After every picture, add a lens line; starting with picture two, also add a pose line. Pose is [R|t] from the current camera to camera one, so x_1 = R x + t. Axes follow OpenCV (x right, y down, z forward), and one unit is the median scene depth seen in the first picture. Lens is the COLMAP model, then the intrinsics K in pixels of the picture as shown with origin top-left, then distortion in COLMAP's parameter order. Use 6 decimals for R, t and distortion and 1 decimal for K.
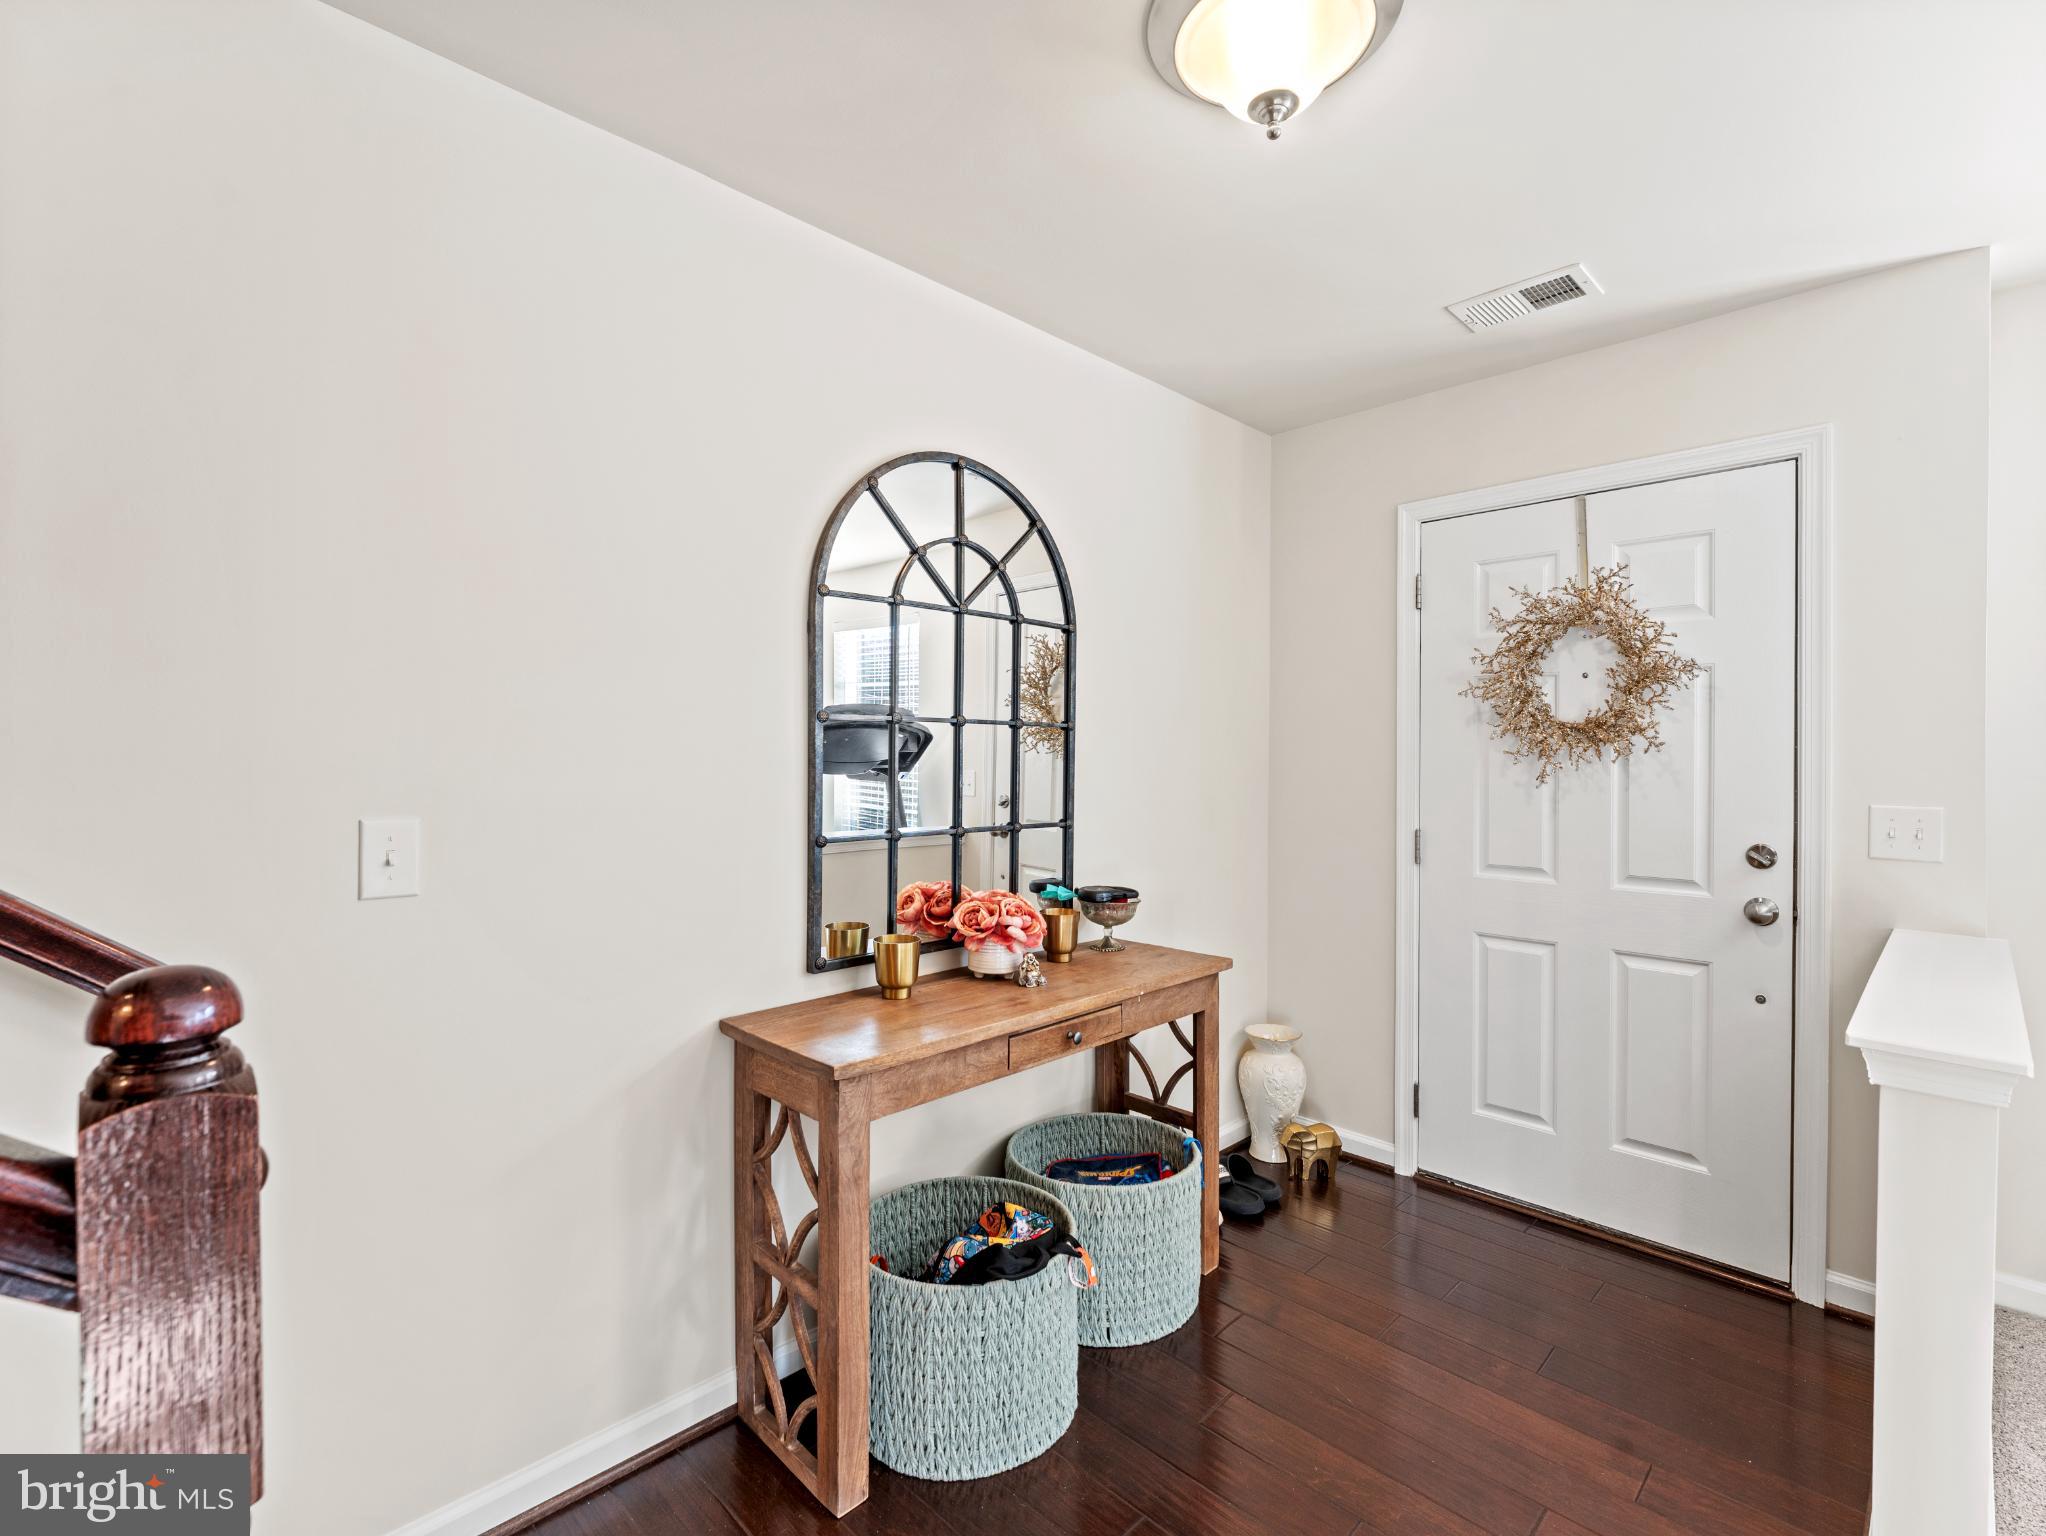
lens RADIAL K [[931.0, 0, 1036.0], [0, 931.0, 768.7], [0, 0, 1]] dist [0.005939, 0.000492]
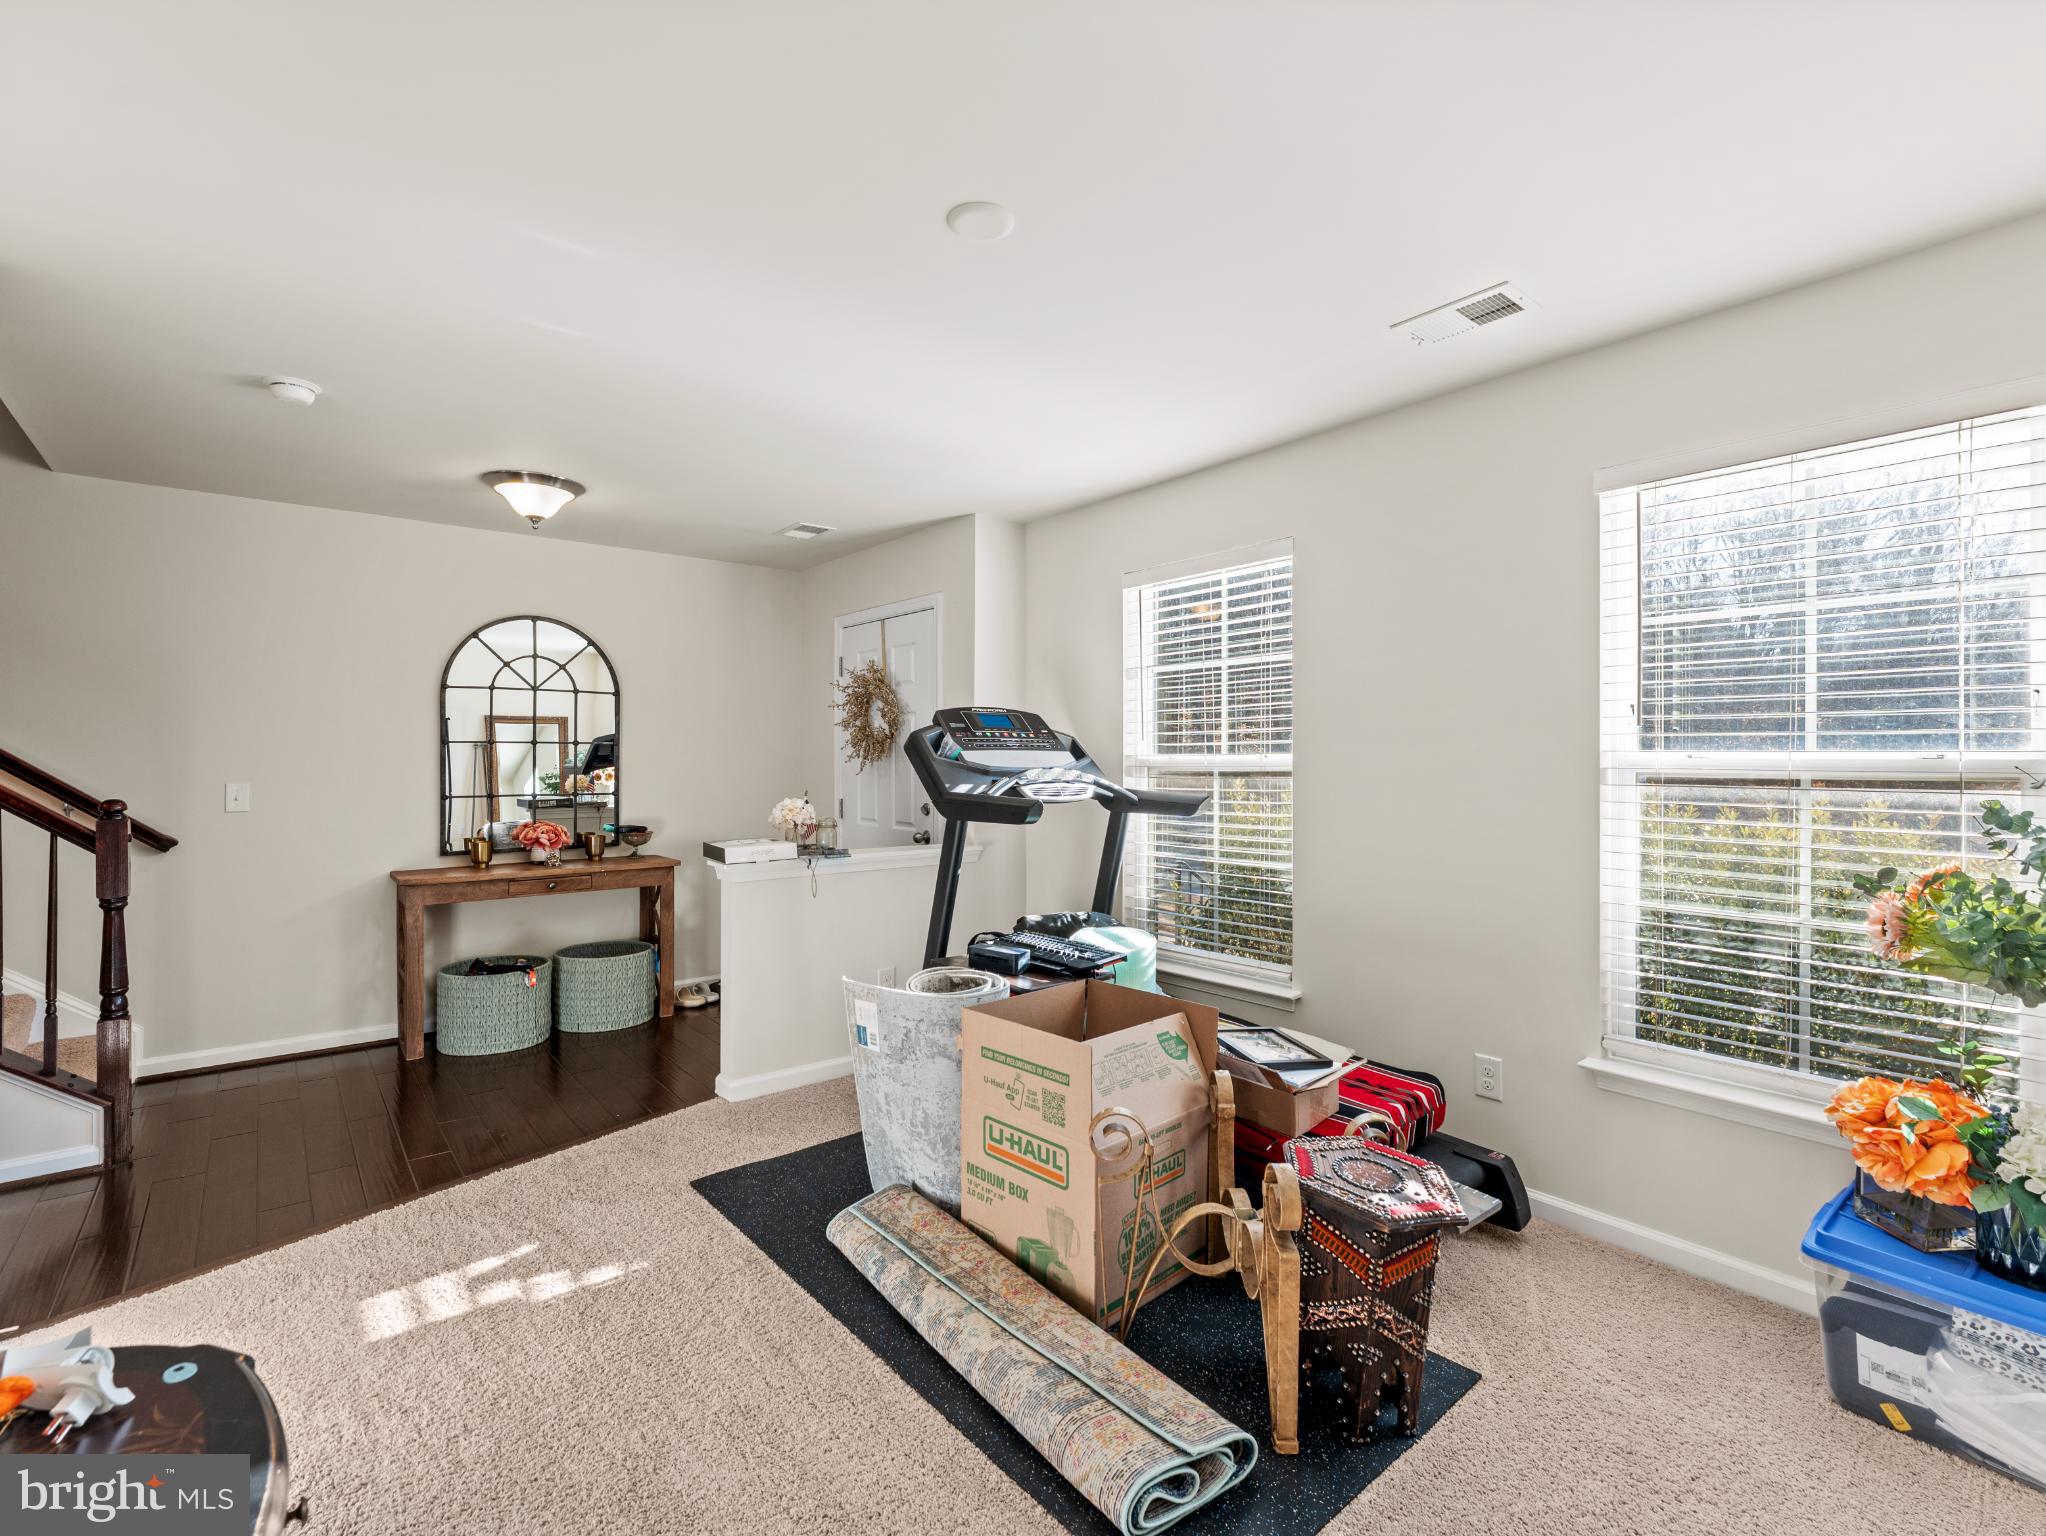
lens RADIAL K [[931.0, 0, 1010.2], [0, 931.0, 760.9], [0, 0, 1]] dist [0.005939, 0.000492]
pose [[0.994777, -0.000975, -0.102066, 1.252522], [0.000702, 0.999996, -0.002712, -0.003363], [0.102069, 0.002627, 0.994774, -1.018331]]
